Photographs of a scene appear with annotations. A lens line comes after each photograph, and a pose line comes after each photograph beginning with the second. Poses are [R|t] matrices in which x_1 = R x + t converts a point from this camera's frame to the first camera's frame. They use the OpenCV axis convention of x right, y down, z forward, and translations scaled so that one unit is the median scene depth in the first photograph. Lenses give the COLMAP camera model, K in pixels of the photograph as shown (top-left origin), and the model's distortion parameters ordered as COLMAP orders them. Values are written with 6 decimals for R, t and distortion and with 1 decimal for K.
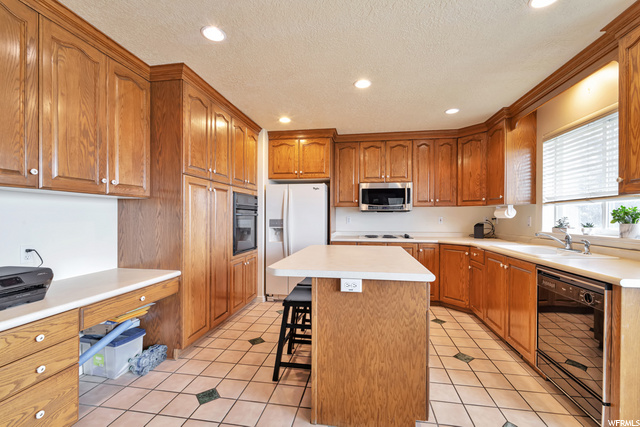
lens RADIAL K [[277.3, 0, 321.0], [0, 277.3, 217.0], [0, 0, 1]] dist [0.000355, 0.000043]
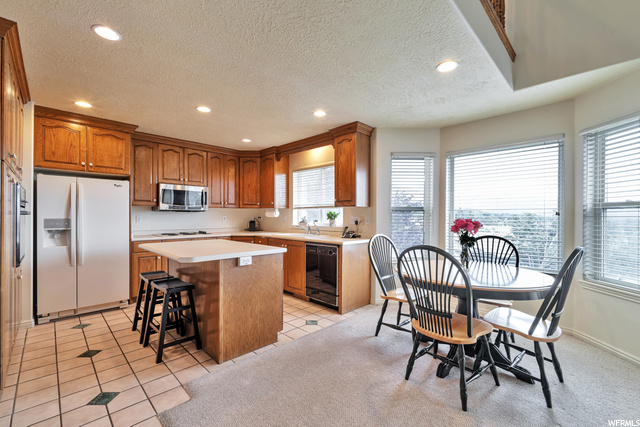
lens RADIAL K [[277.3, 0, 321.3], [0, 277.3, 213.4], [0, 0, 1]] dist [0.000355, 0.000043]
pose [[0.582892, 0.009024, 0.812500, -0.374583], [-0.001739, 0.999950, -0.009858, -0.001061], [-0.812548, 0.004334, 0.582878, -0.100350]]
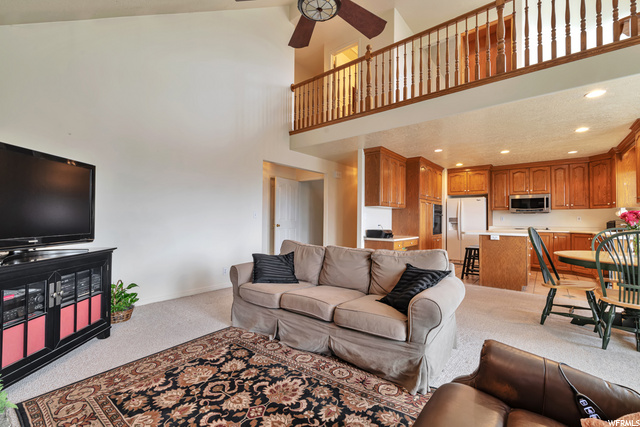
lens RADIAL K [[277.3, 0, 318.5], [0, 277.3, 215.0], [0, 0, 1]] dist [0.000355, 0.000043]
pose [[0.863960, -0.006577, -0.503517, -0.009934], [-0.003453, 0.999814, -0.018984, 0.028024], [0.503548, 0.018141, 0.863777, -1.023698]]
